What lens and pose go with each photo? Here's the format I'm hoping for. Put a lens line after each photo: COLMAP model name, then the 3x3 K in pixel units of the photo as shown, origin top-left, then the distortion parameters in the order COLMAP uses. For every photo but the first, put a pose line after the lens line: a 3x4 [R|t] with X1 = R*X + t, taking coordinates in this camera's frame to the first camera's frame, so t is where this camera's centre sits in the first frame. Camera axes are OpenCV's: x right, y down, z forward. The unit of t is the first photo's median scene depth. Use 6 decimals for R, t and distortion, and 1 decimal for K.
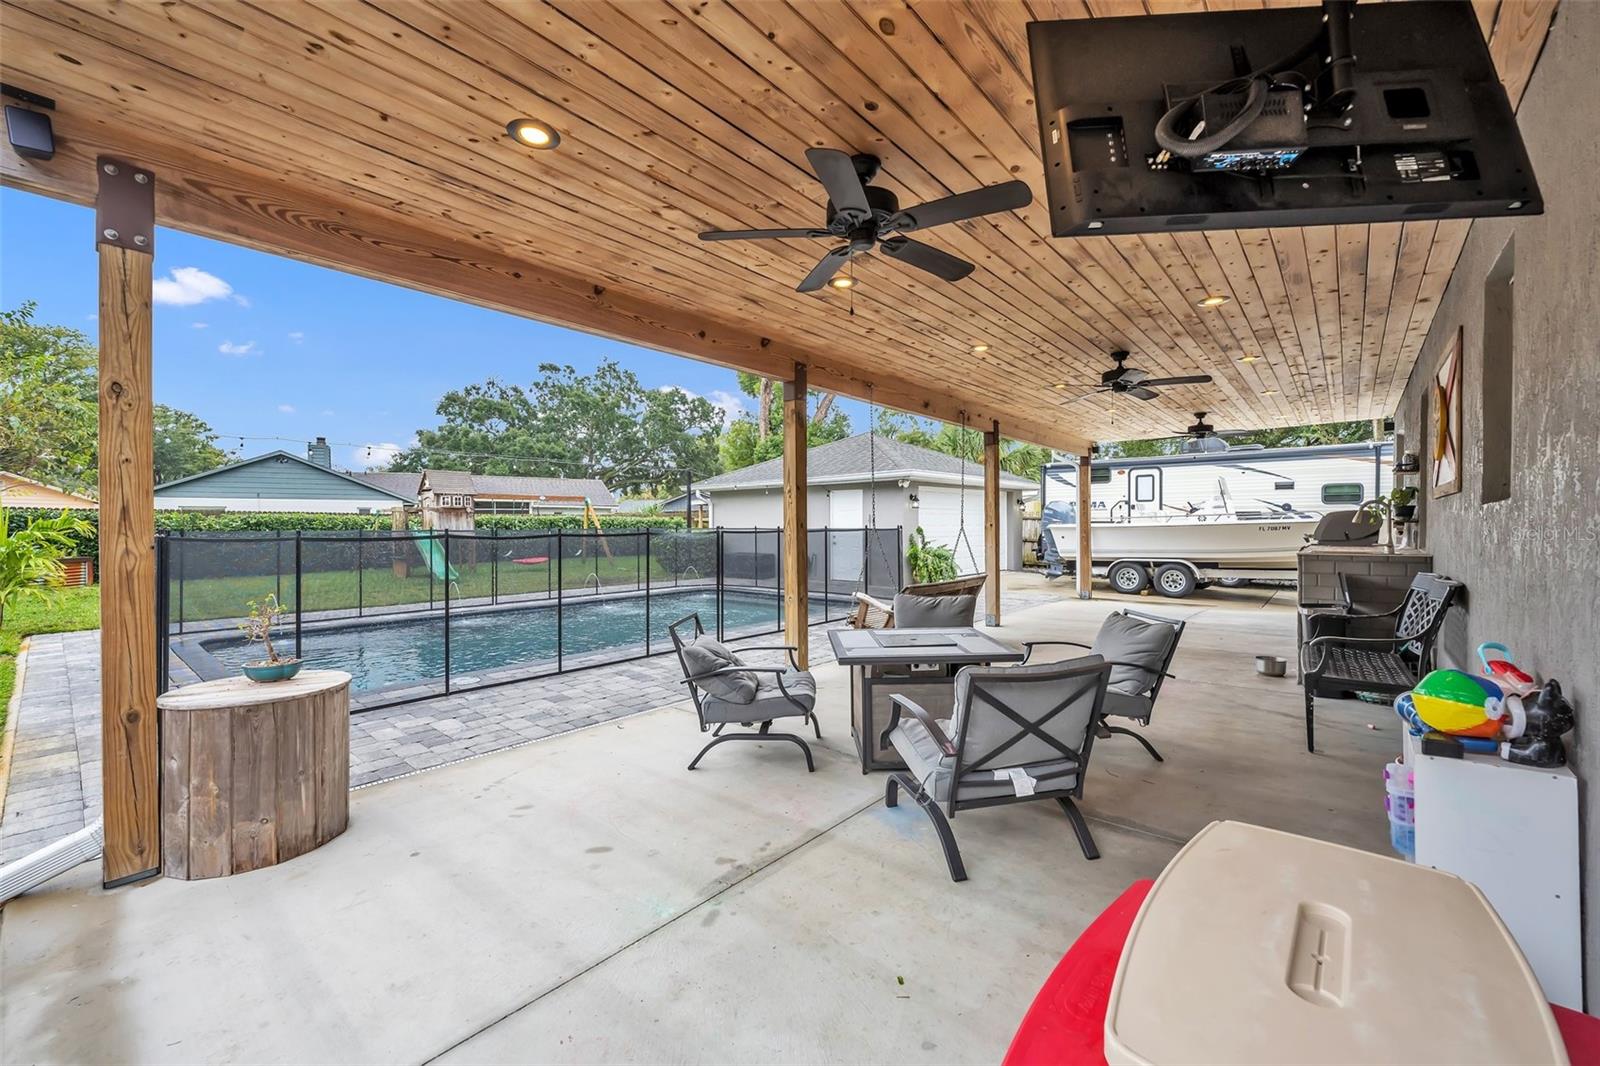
lens RADIAL K [[651.6, 0, 802.2], [0, 651.6, 526.4], [0, 0, 1]] dist [-0.002396, -0.000683]
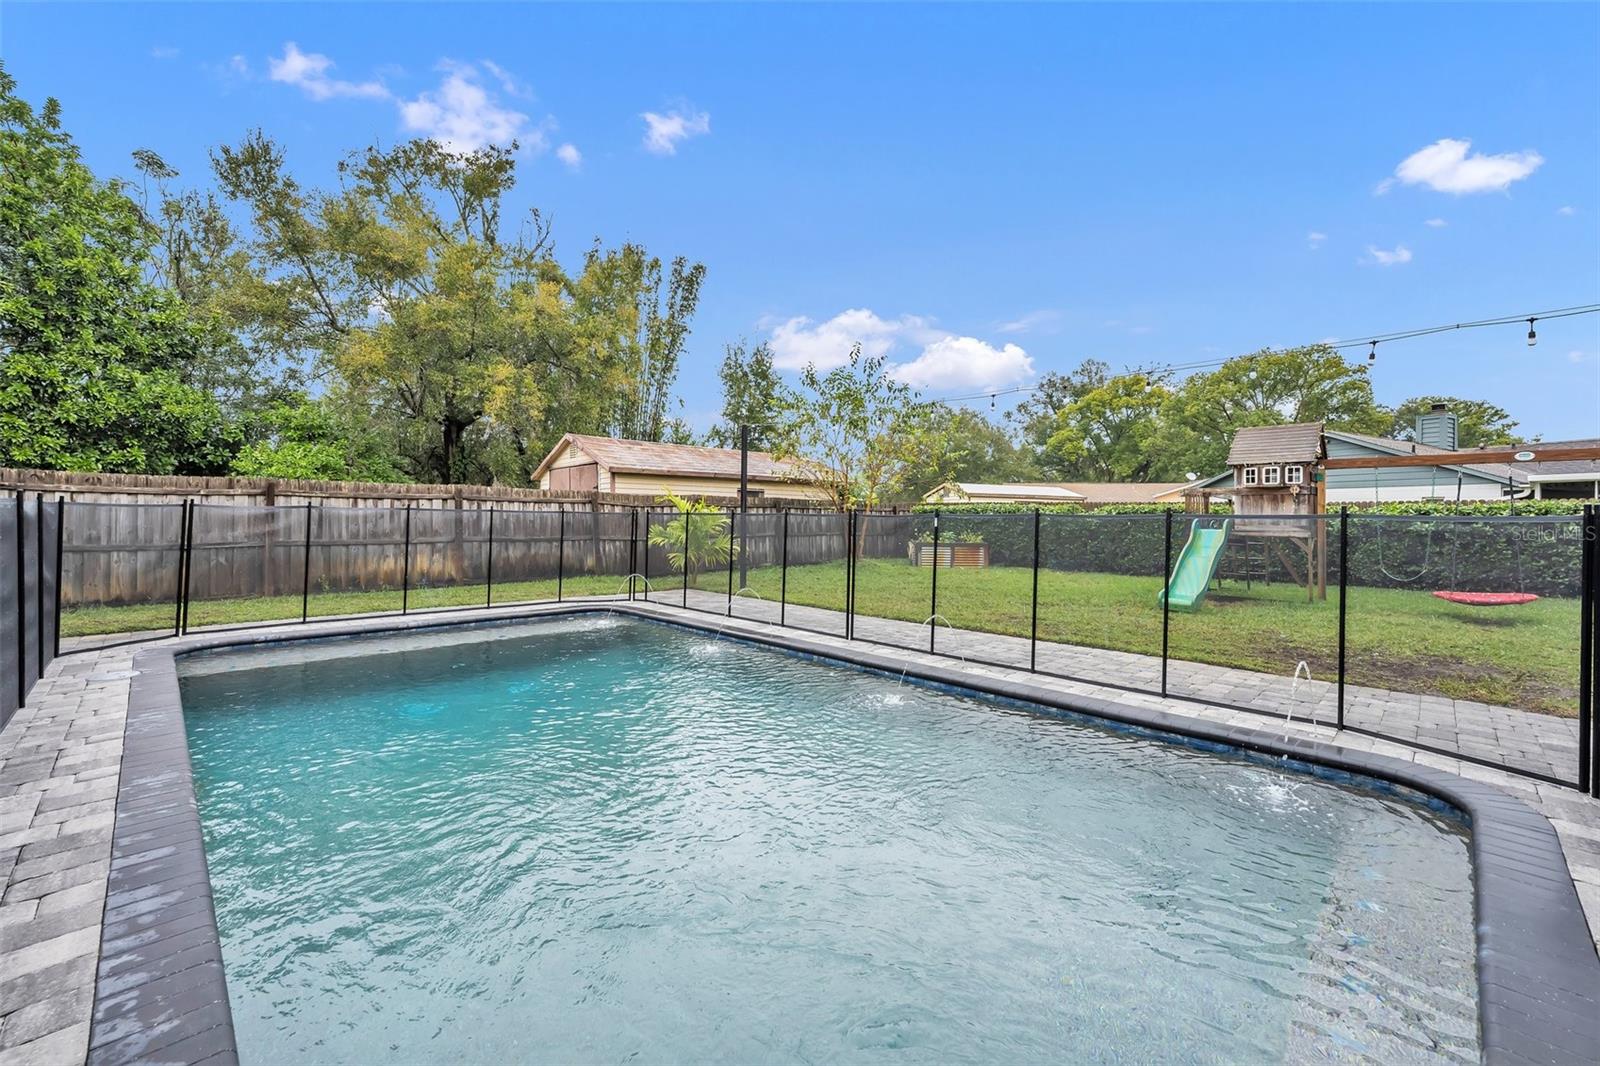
lens RADIAL K [[651.6, 0, 800.0], [0, 651.6, 520.9], [0, 0, 1]] dist [-0.002396, -0.000683]
pose [[-0.084491, 0.002520, -0.996421, 0.113608], [-0.019994, 0.999791, 0.004224, 0.011142], [0.996224, 0.020279, -0.084423, 0.959560]]
